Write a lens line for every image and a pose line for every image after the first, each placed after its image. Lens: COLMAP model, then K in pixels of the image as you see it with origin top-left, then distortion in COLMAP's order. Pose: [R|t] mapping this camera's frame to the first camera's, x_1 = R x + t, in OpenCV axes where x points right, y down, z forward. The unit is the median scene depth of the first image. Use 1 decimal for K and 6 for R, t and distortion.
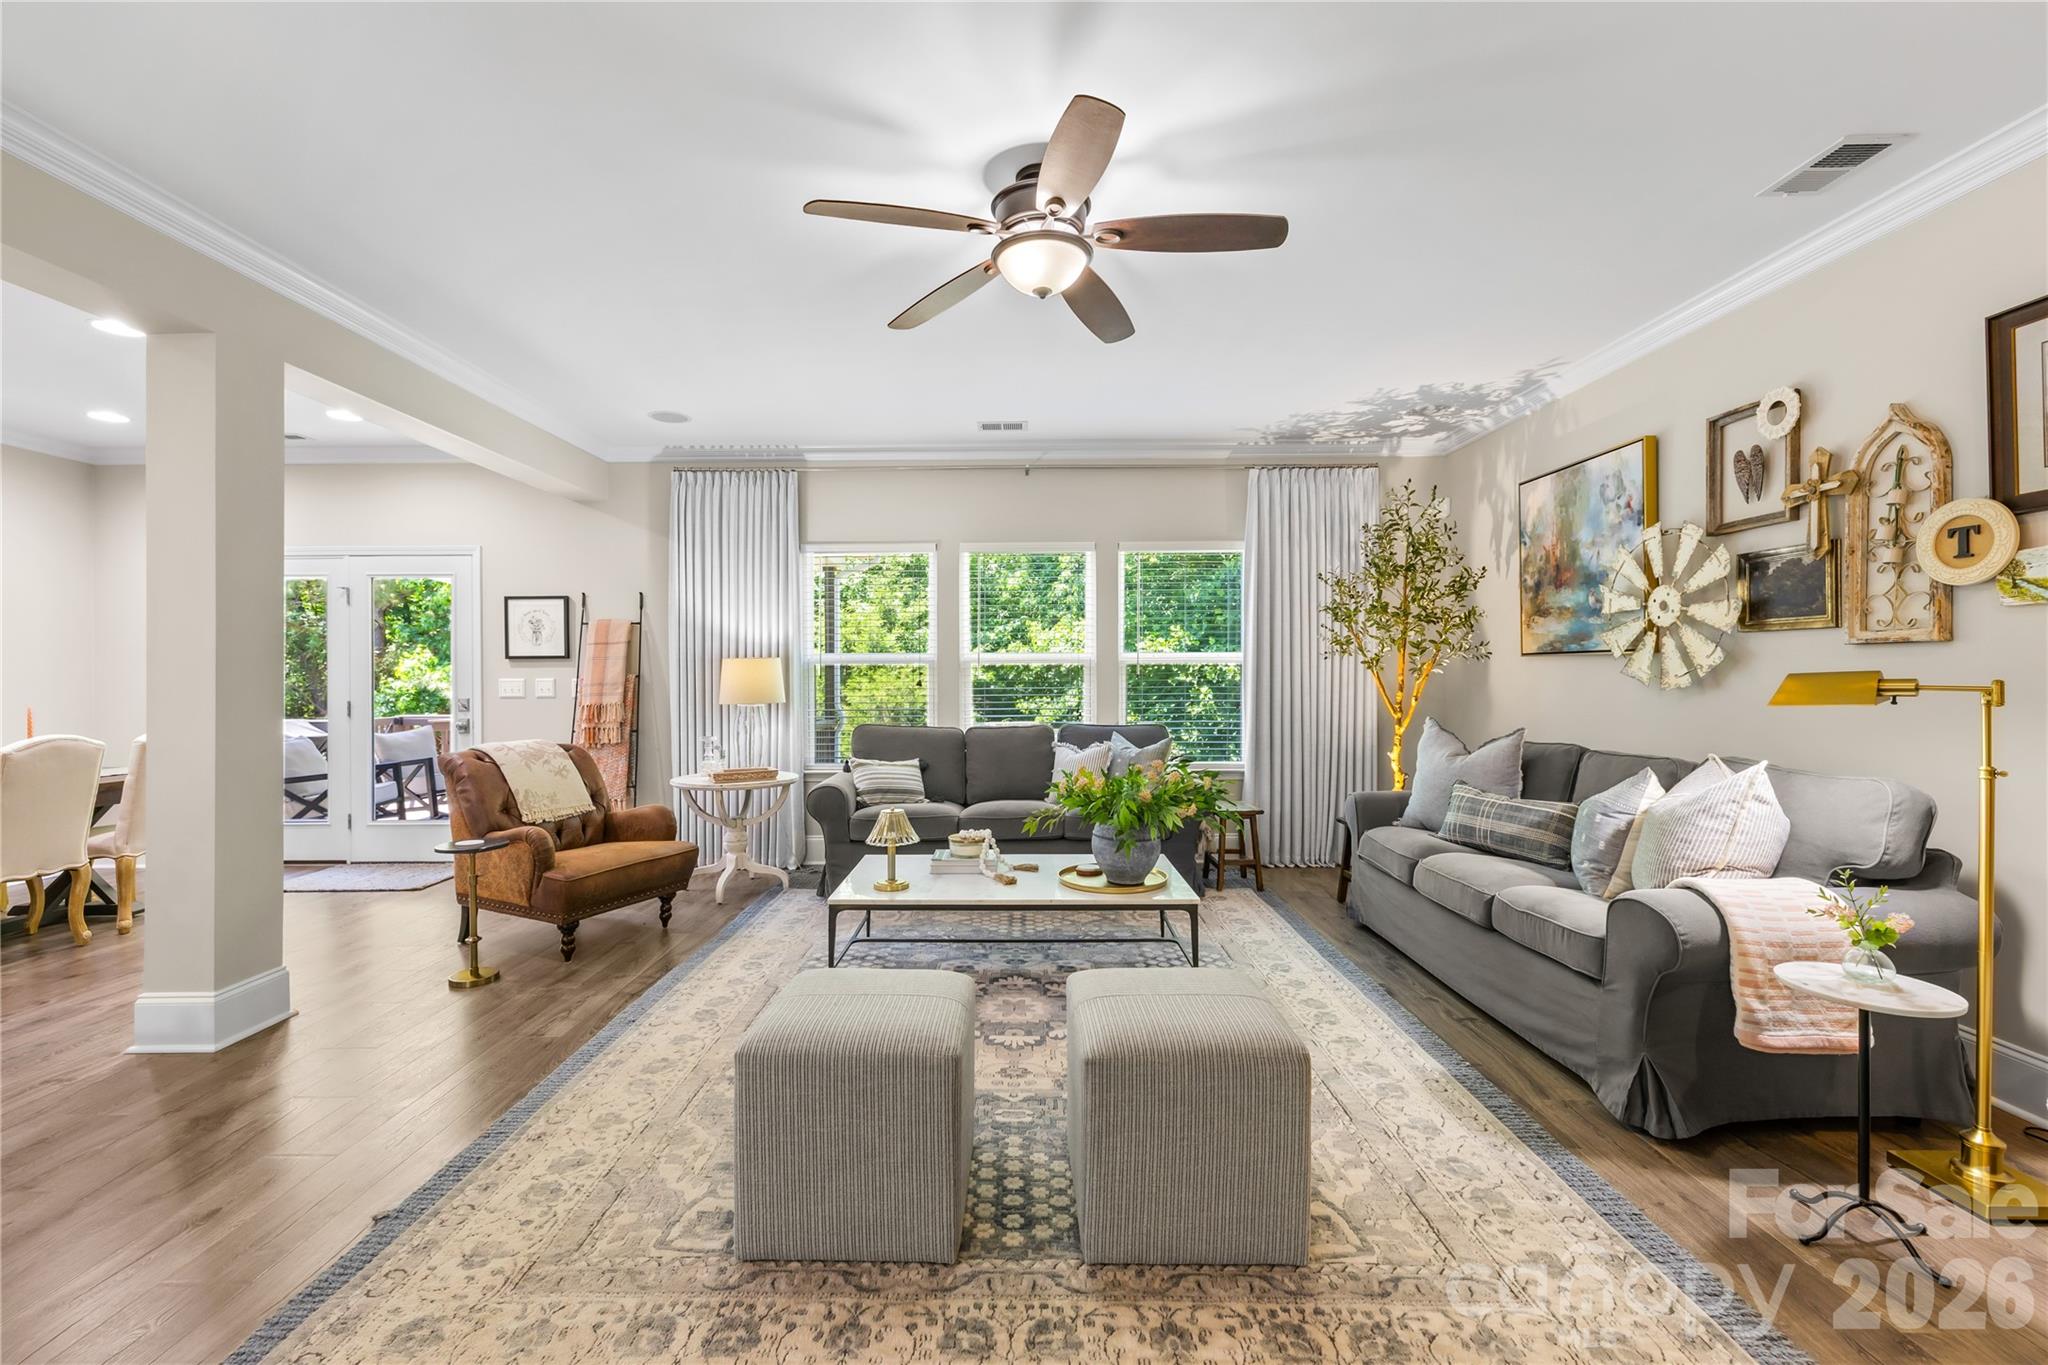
lens RADIAL K [[859.9, 0, 1011.4], [0, 859.9, 674.8], [0, 0, 1]] dist [-0.001097, 0.000067]
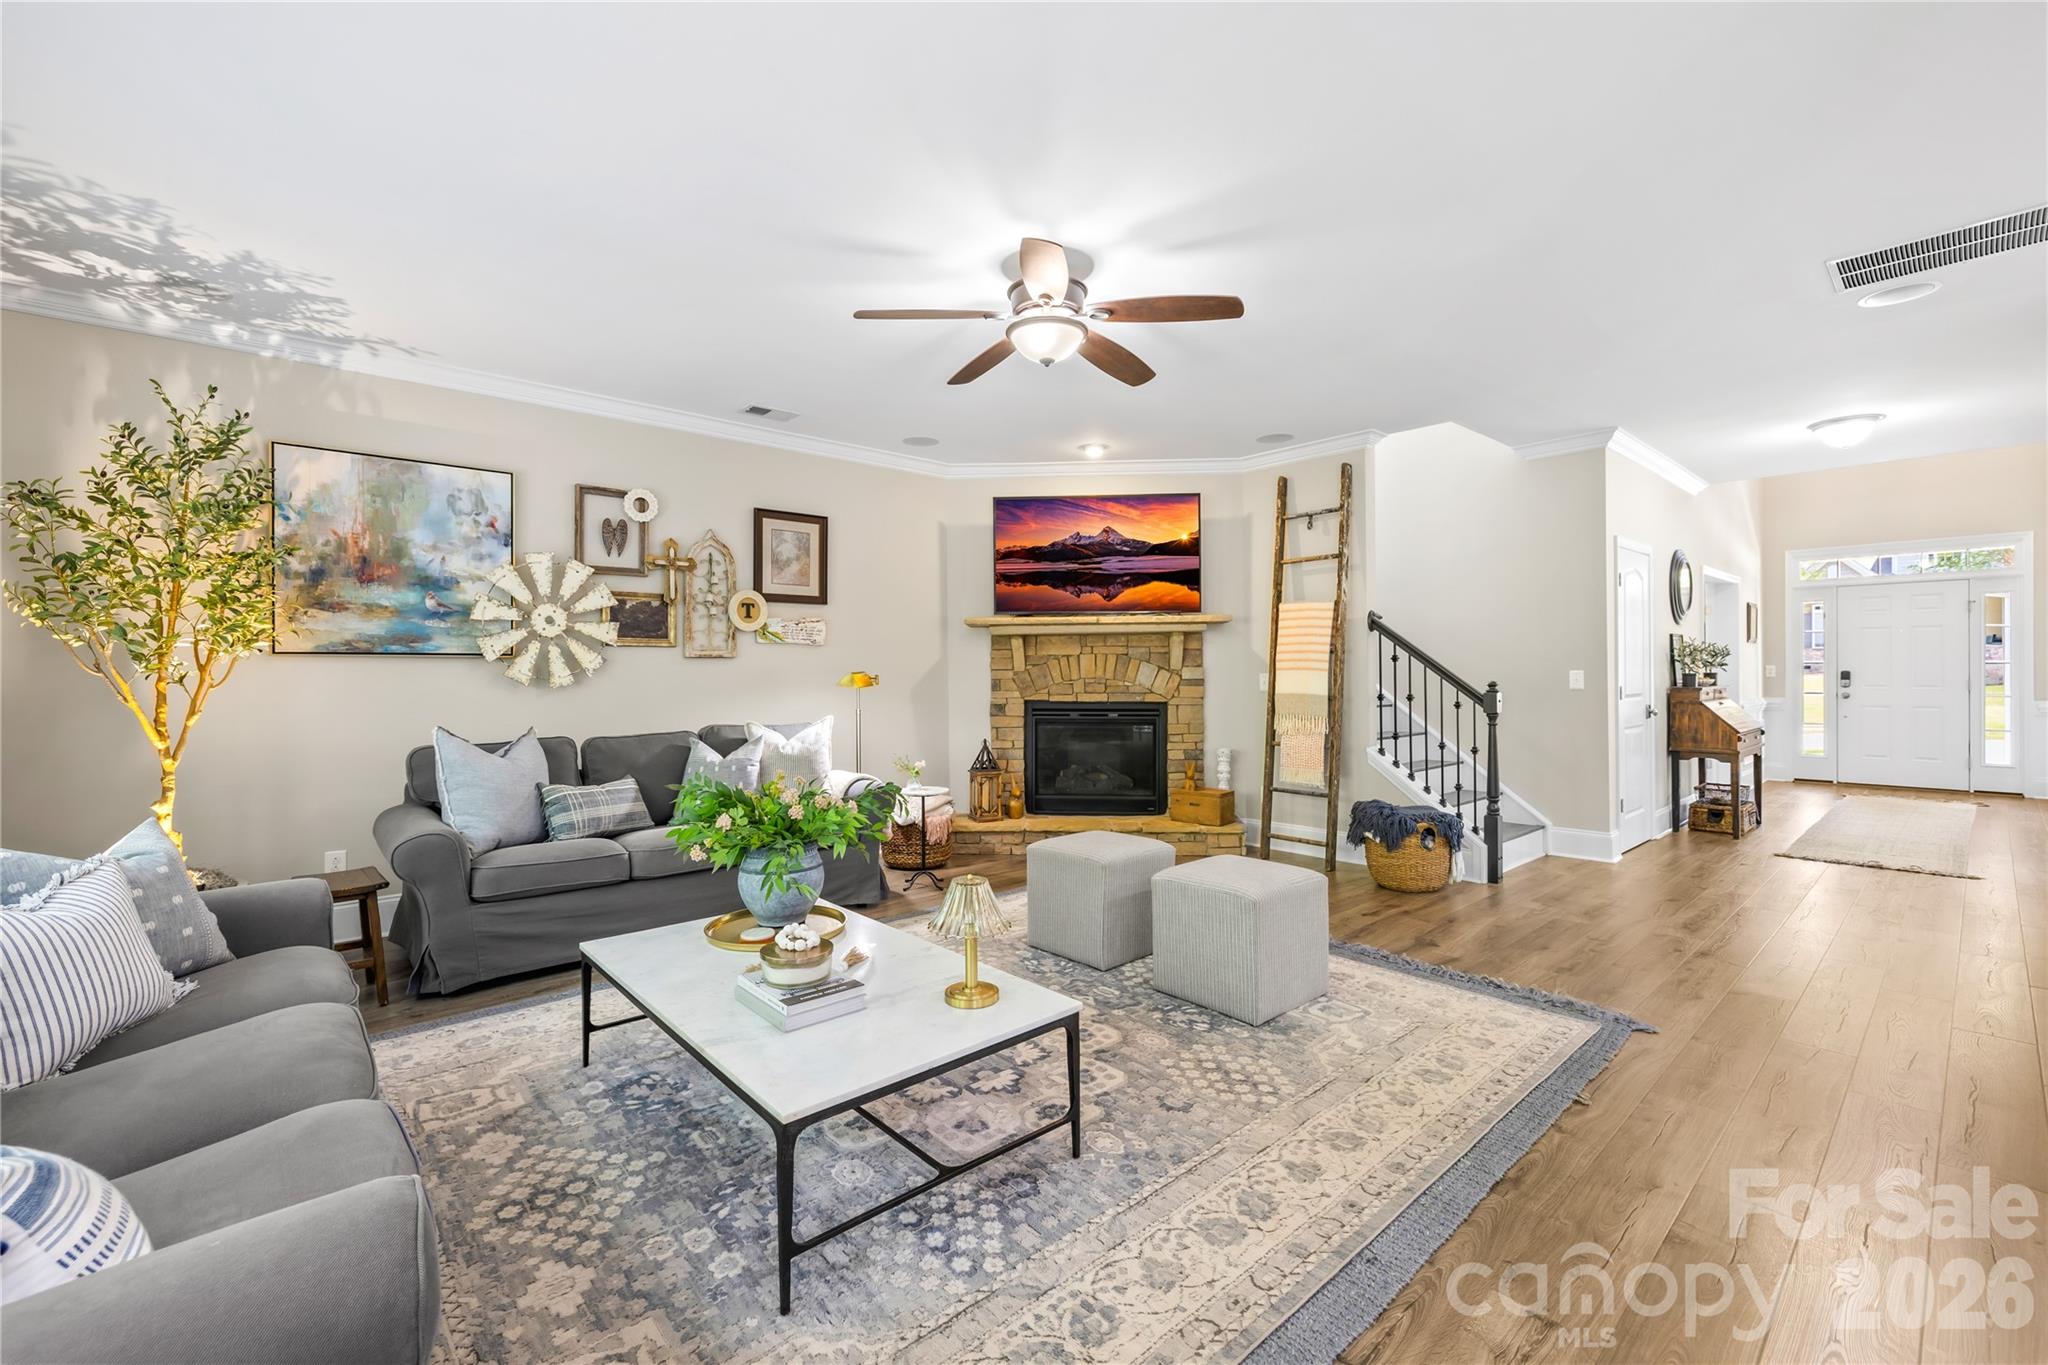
lens RADIAL K [[859.9, 0, 1009.9], [0, 859.9, 676.5], [0, 0, 1]] dist [-0.001097, 0.000067]
pose [[-0.661072, 0.002906, 0.750317, -0.546652], [0.009643, 0.999943, 0.004622, 0.001296], [-0.750260, 0.010291, -0.661062, 1.190240]]
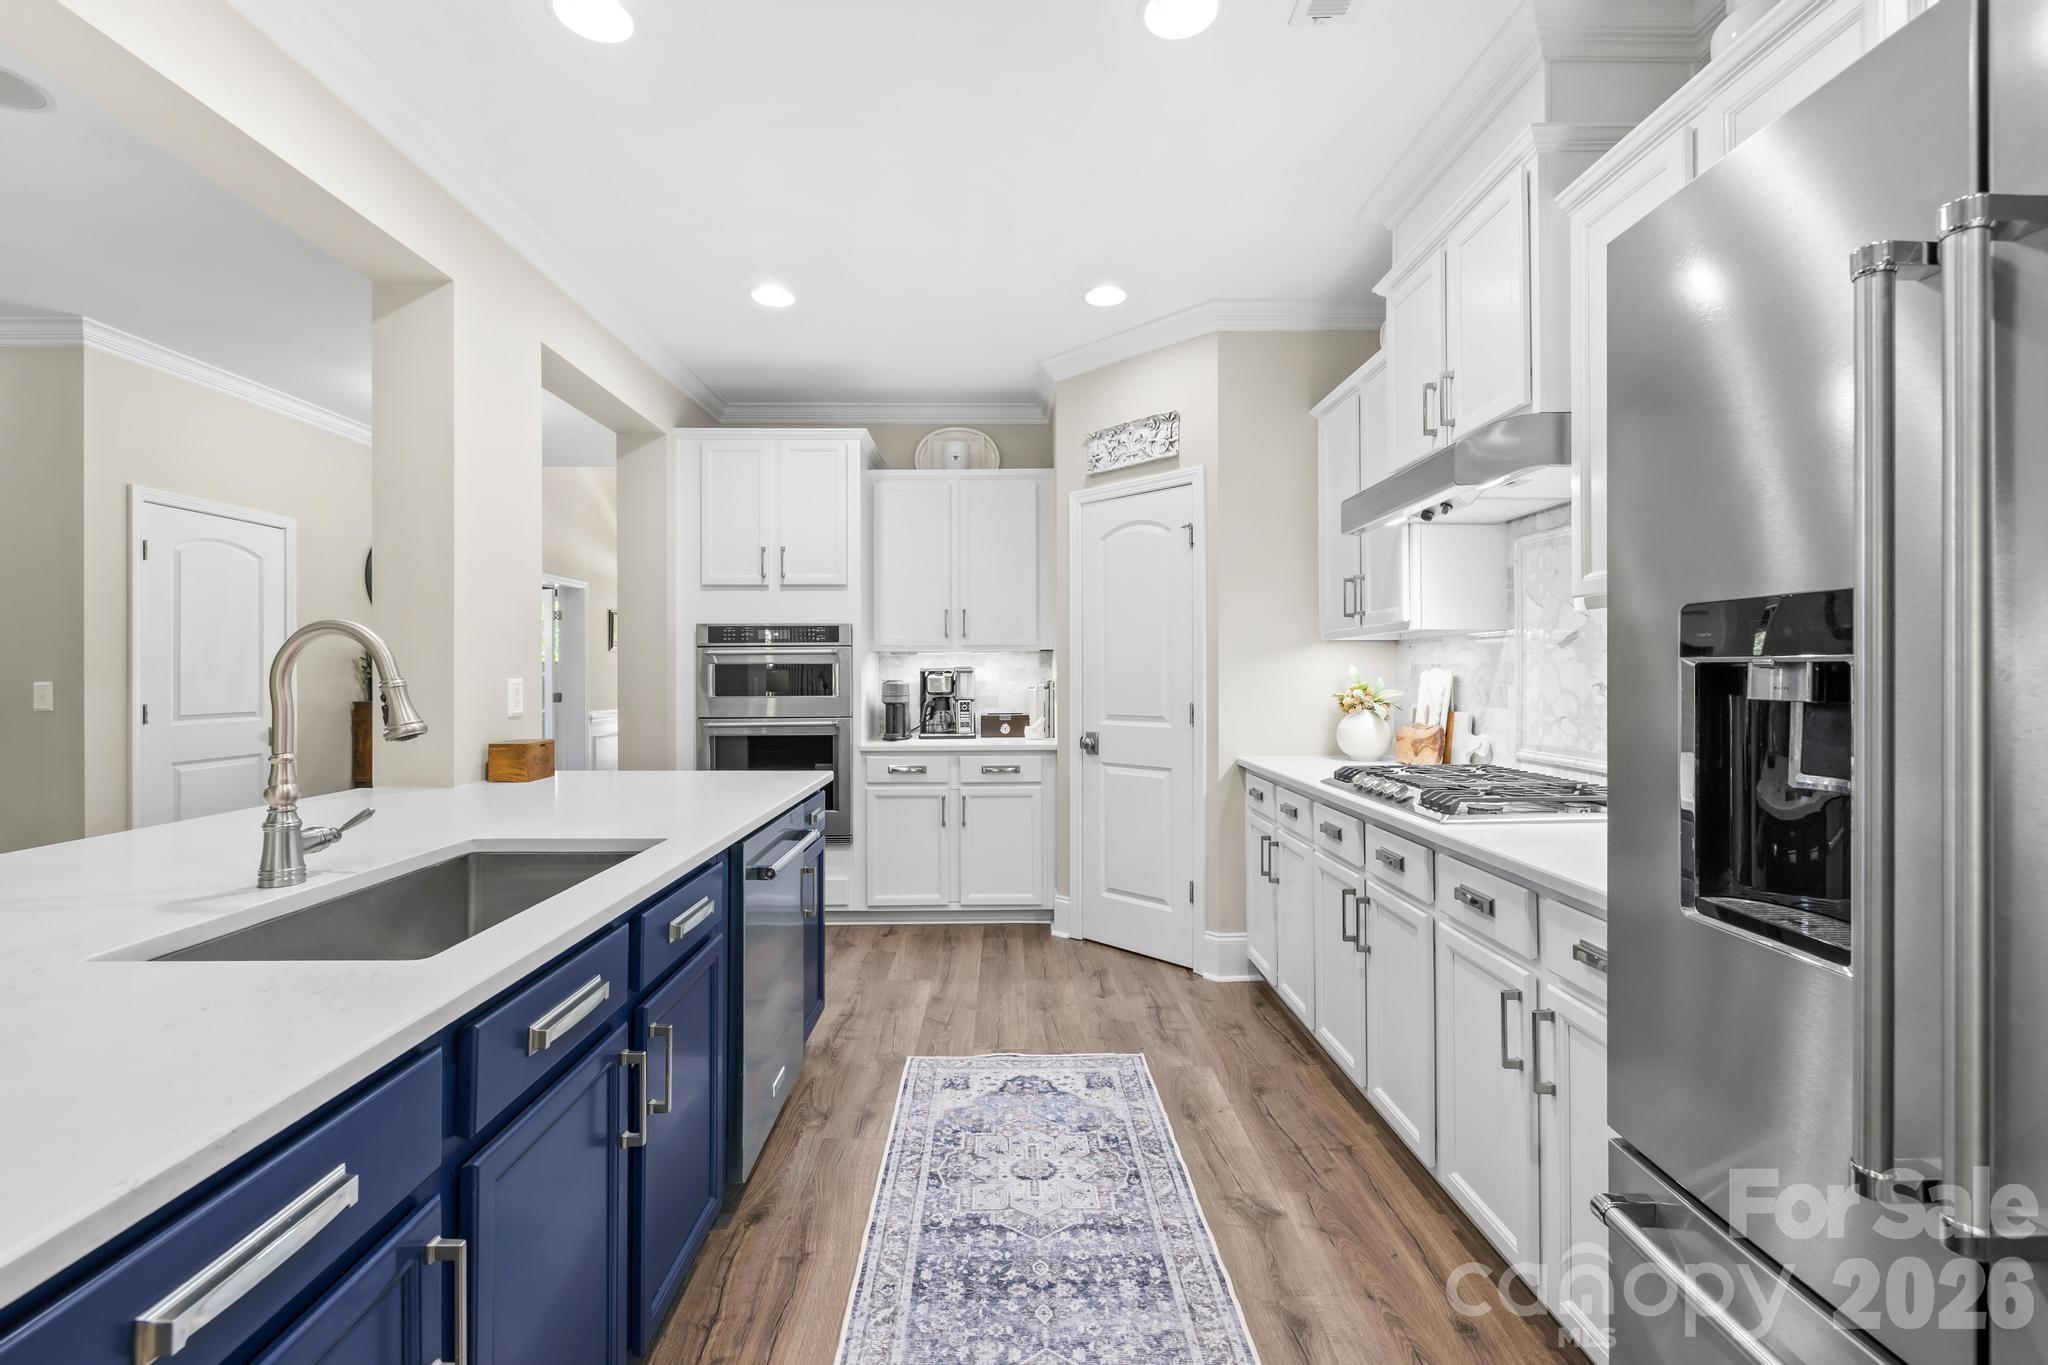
lens RADIAL K [[859.9, 0, 1013.5], [0, 859.9, 669.6], [0, 0, 1]] dist [-0.001097, 0.000067]
pose [[-0.999936, 0.006102, -0.009496, -1.122543], [0.006137, 0.999974, -0.003710, 0.003829], [0.009473, -0.003768, -0.999948, 0.491810]]
